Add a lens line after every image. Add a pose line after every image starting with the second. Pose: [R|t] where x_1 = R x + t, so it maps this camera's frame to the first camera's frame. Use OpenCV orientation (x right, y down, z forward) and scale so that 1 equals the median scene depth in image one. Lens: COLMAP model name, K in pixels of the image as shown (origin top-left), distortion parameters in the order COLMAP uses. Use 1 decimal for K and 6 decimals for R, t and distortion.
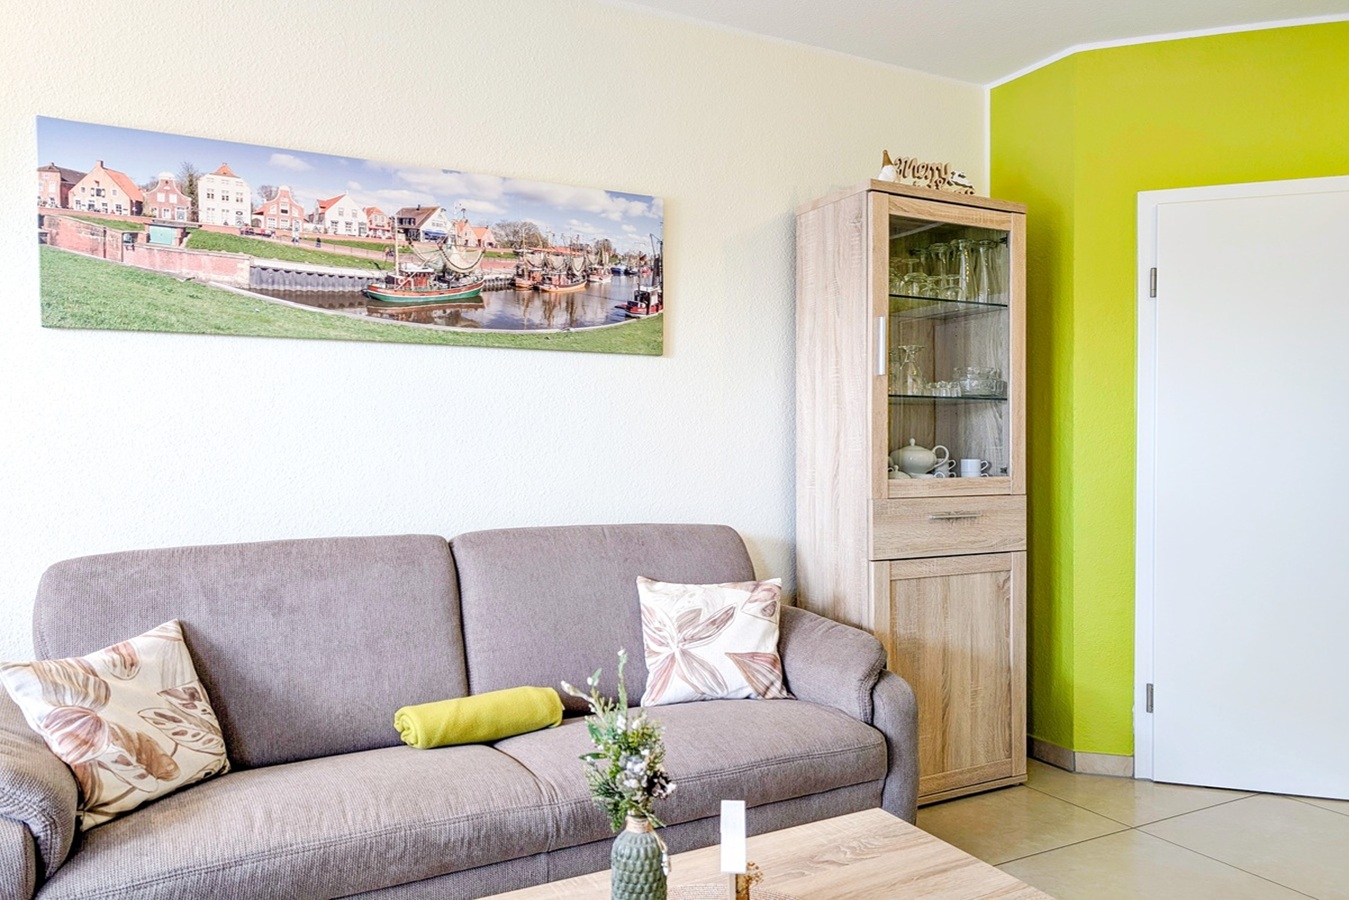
lens RADIAL K [[967.2, 0, 673.2], [0, 967.2, 447.4], [0, 0, 1]] dist [0.042241, -0.021728]
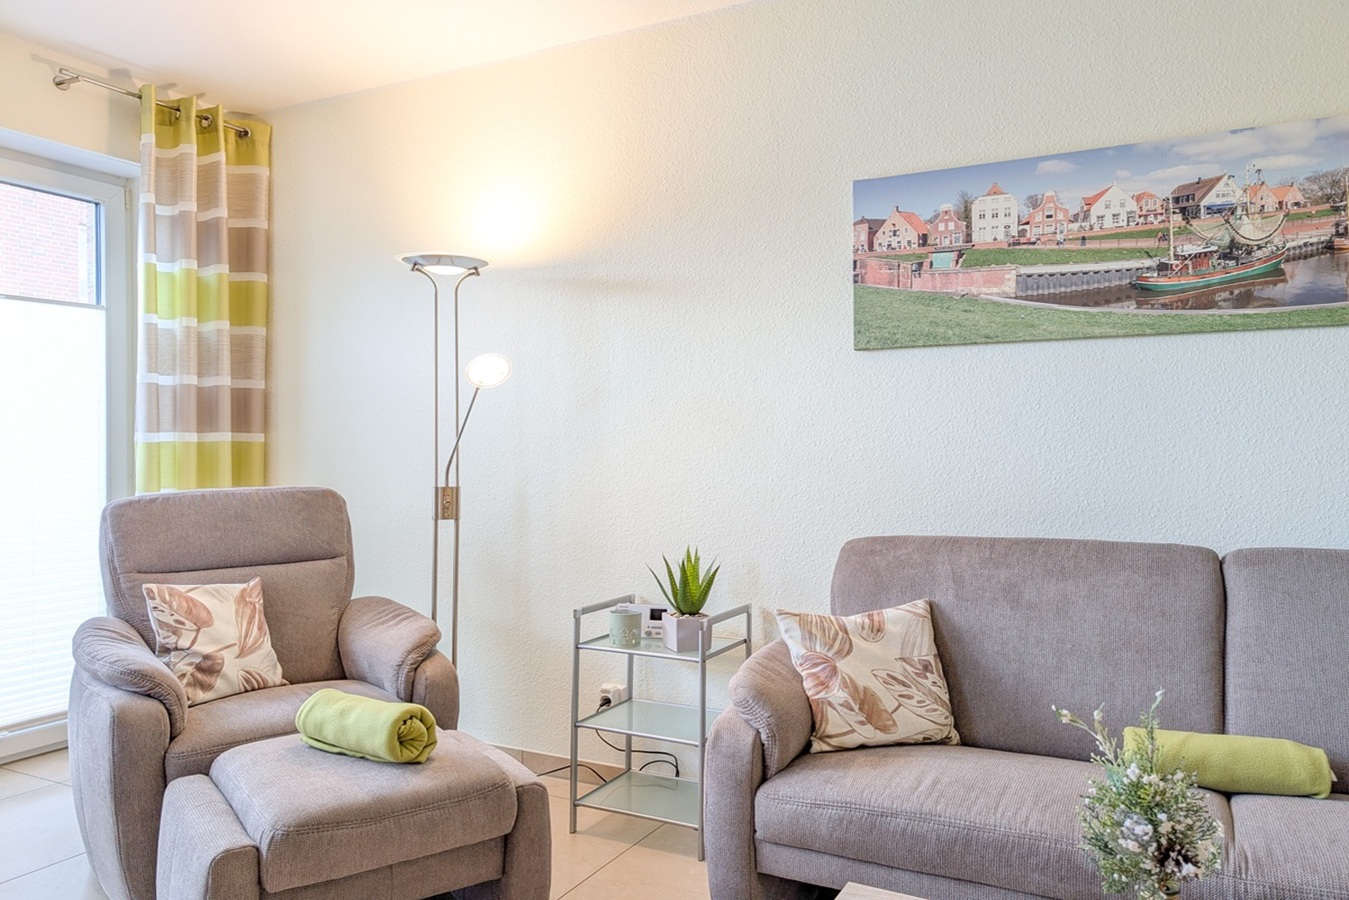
lens RADIAL K [[967.2, 0, 675.7], [0, 967.2, 448.6], [0, 0, 1]] dist [0.042241, -0.021728]
pose [[0.589027, 0.004232, -0.808102, 0.213249], [-0.004342, 0.999988, 0.002072, 0.000326], [0.808101, 0.002288, 0.589039, 0.091813]]
